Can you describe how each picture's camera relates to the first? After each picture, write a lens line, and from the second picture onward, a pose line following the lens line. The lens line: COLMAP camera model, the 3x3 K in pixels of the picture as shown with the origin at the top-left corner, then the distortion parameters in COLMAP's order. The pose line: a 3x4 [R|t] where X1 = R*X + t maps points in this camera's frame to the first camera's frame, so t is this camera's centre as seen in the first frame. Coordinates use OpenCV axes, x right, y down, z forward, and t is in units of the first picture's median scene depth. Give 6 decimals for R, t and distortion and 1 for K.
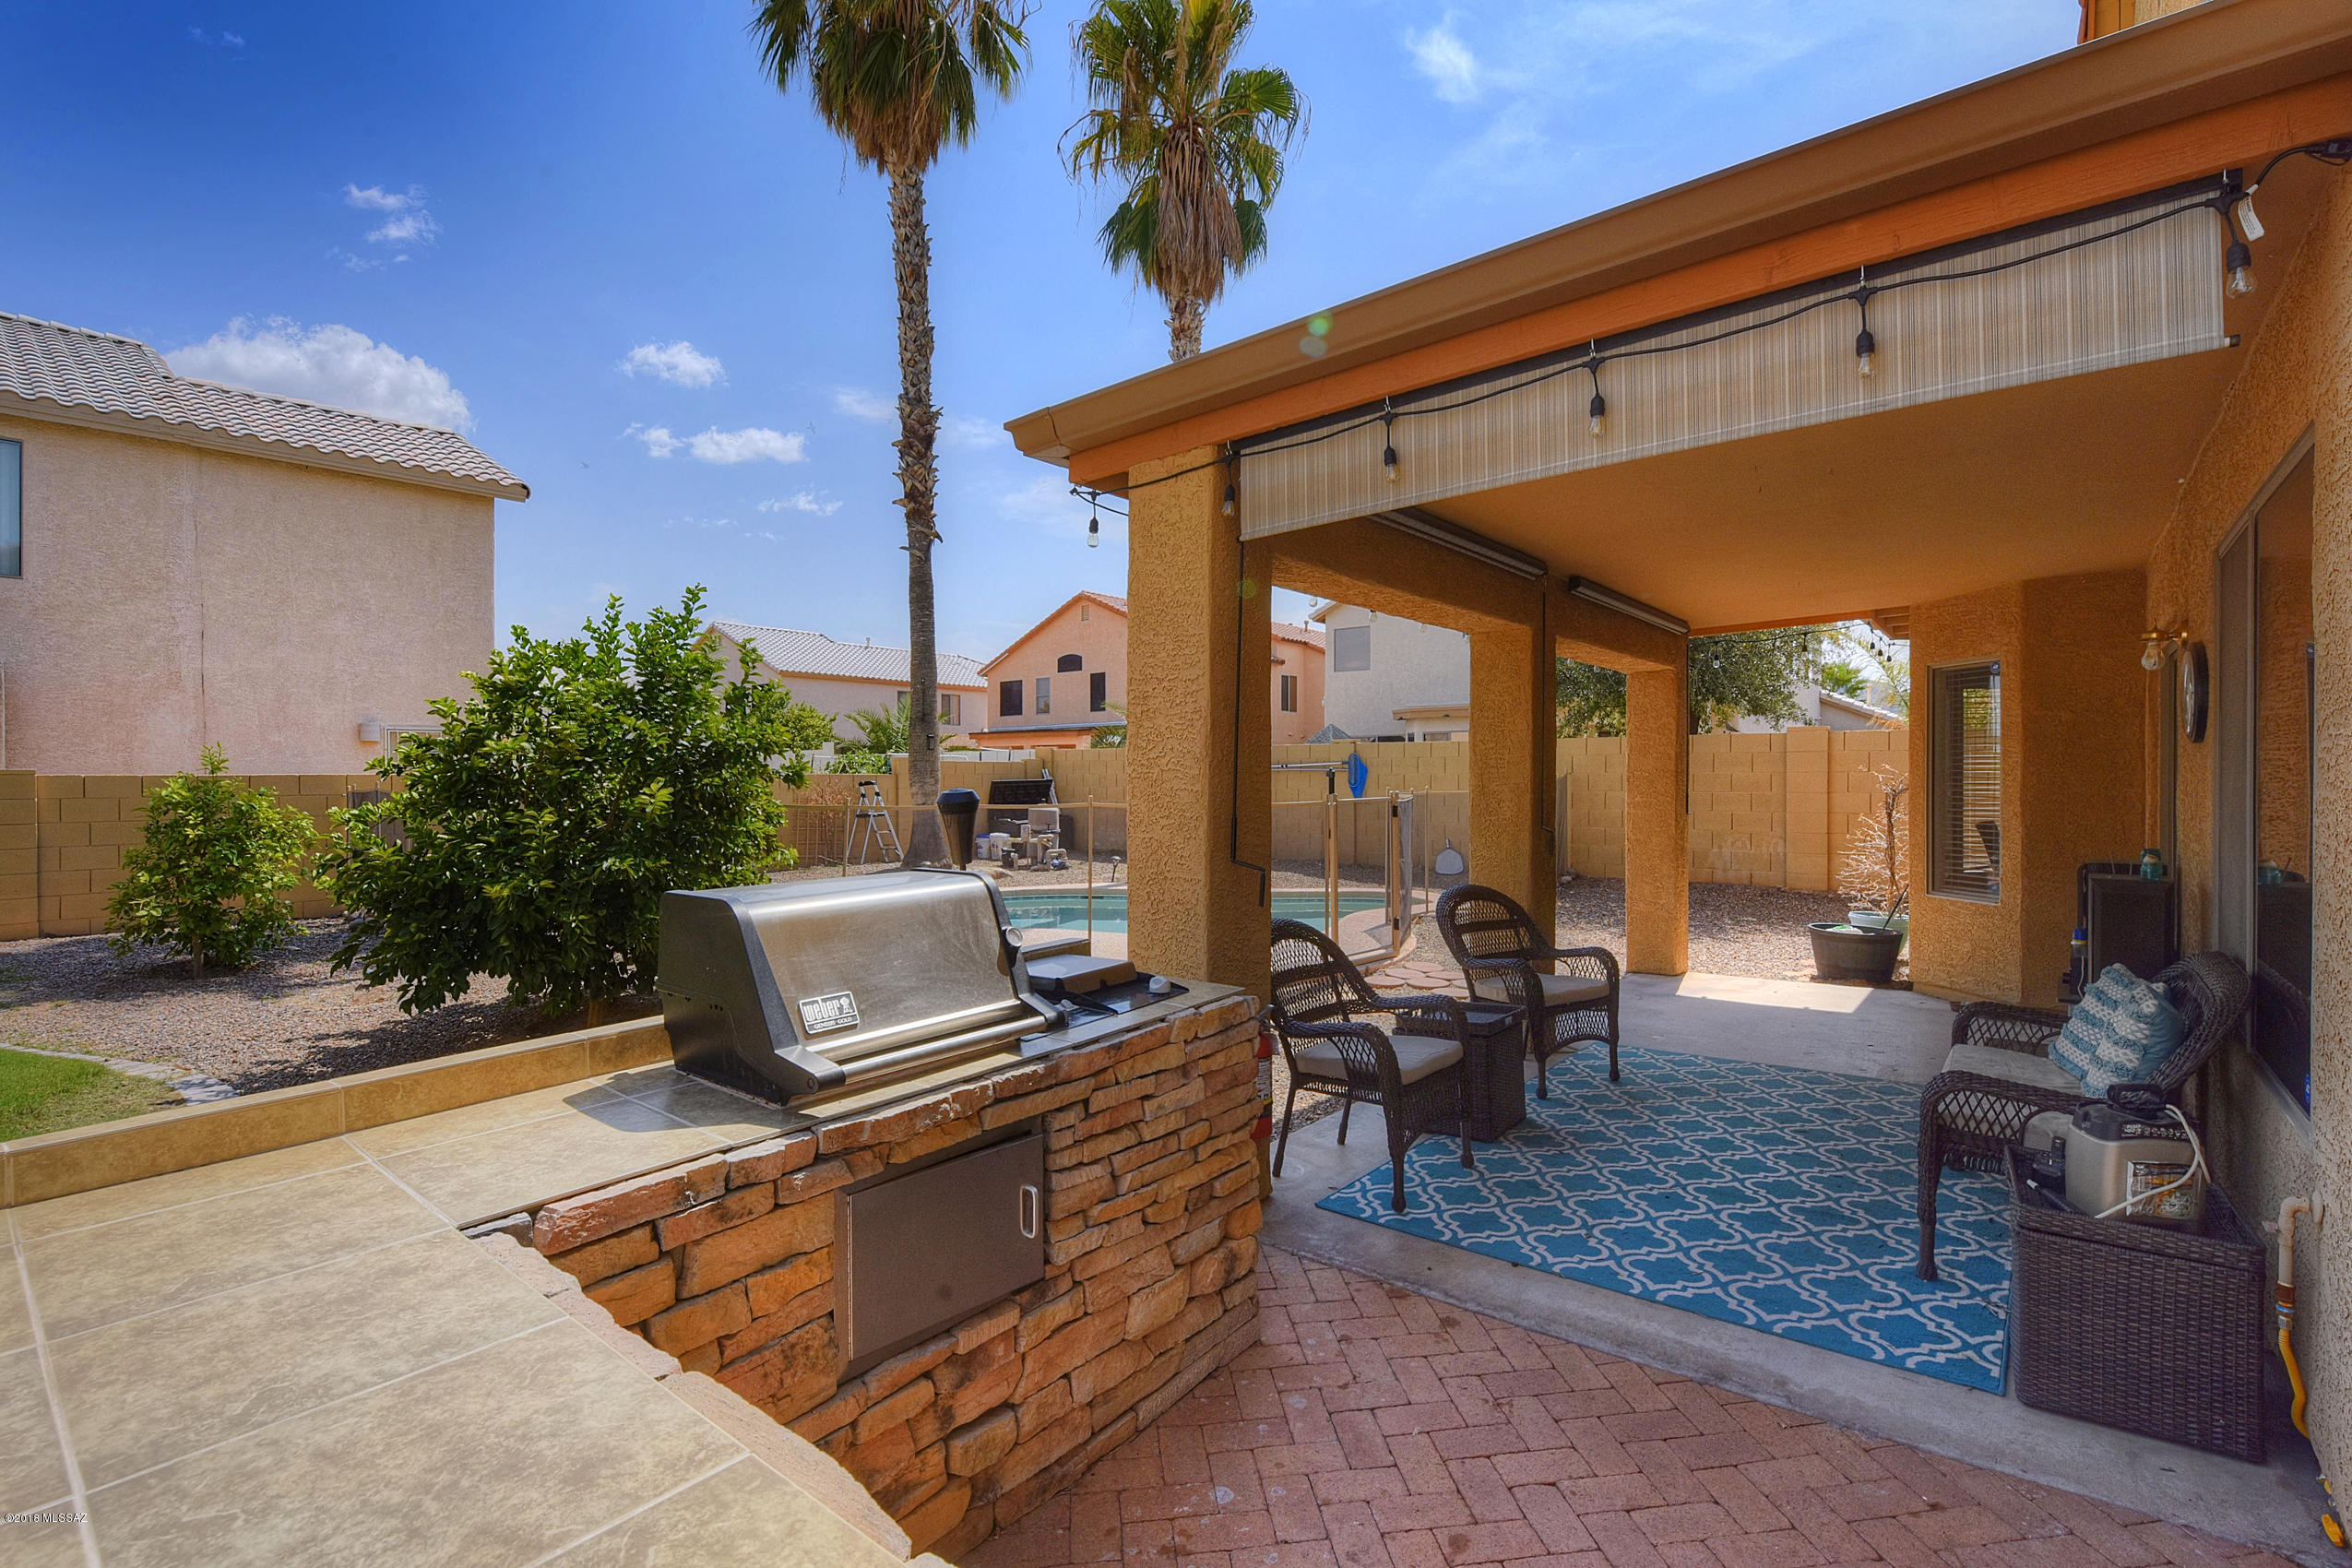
lens RADIAL K [[1079.2, 0, 1186.9], [0, 1079.2, 778.1], [0, 0, 1]] dist [0.016987, -0.017420]
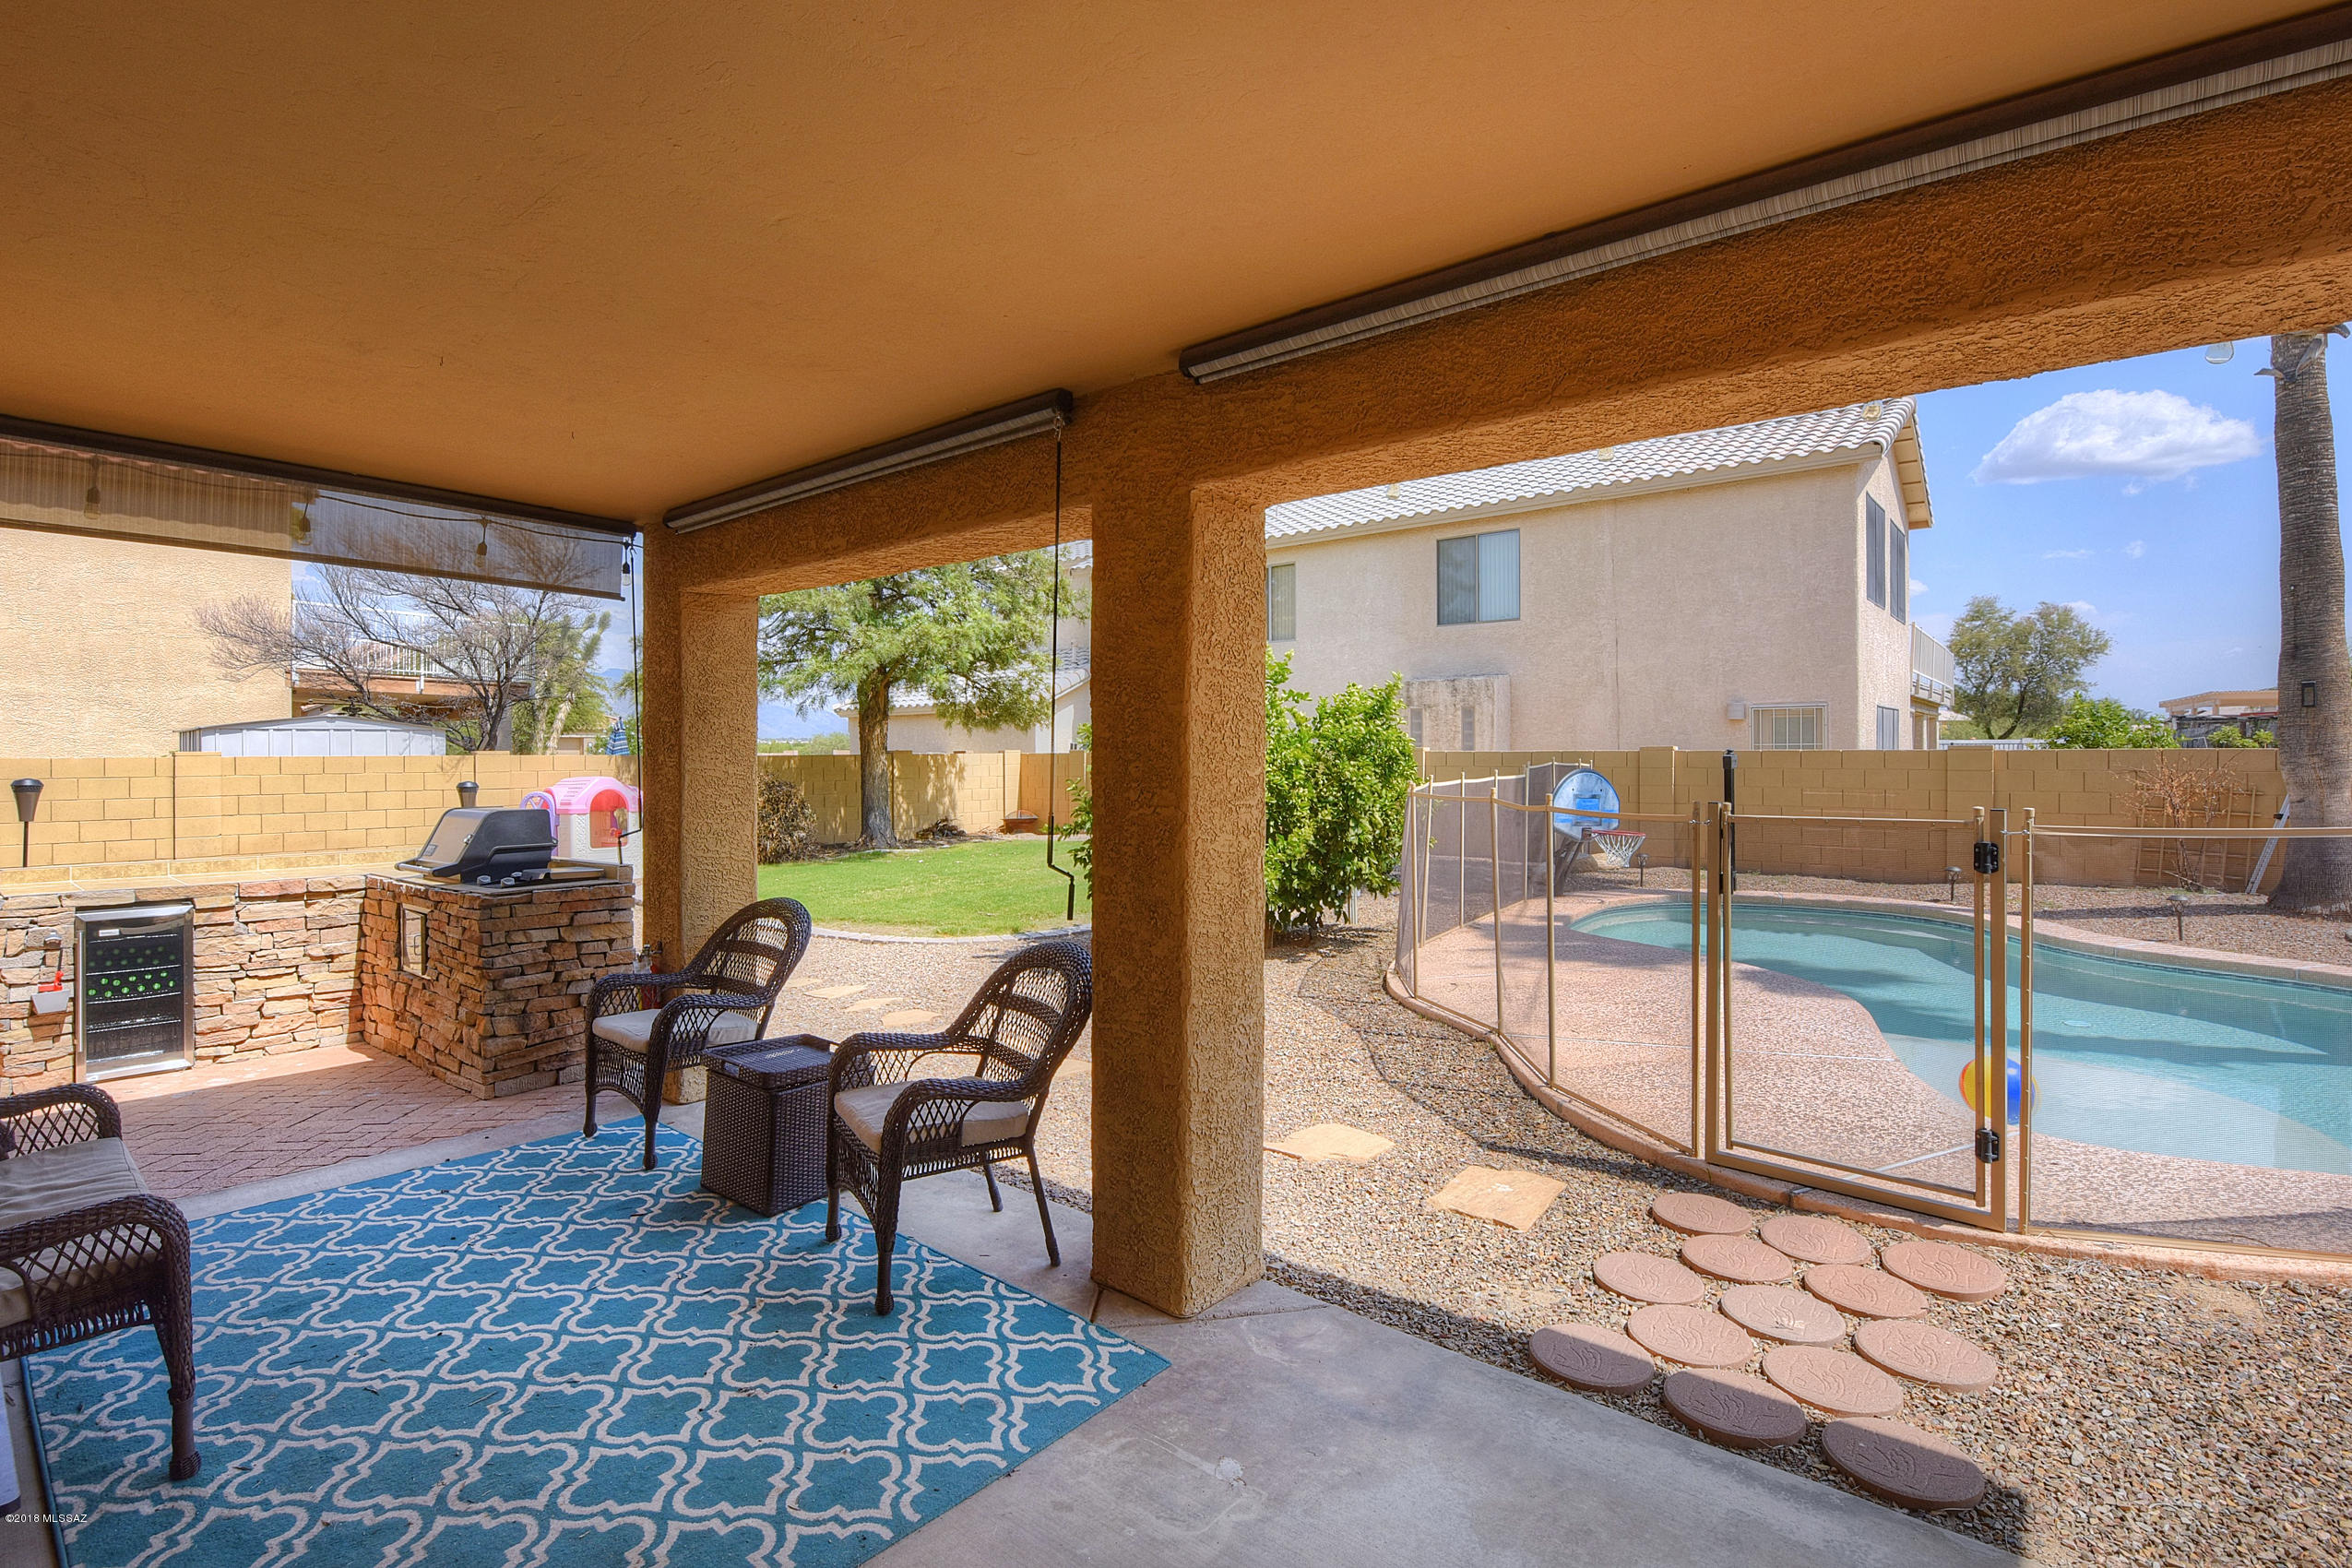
lens RADIAL K [[1073.9, 0, 1176.0], [0, 1073.9, 784.0], [0, 0, 1]] dist [0.002592, -0.009545]
pose [[-0.014456, 0.035024, -0.999282, 1.204504], [0.002522, 0.999384, 0.034991, -0.025812], [0.999892, -0.002014, -0.014535, 1.474399]]
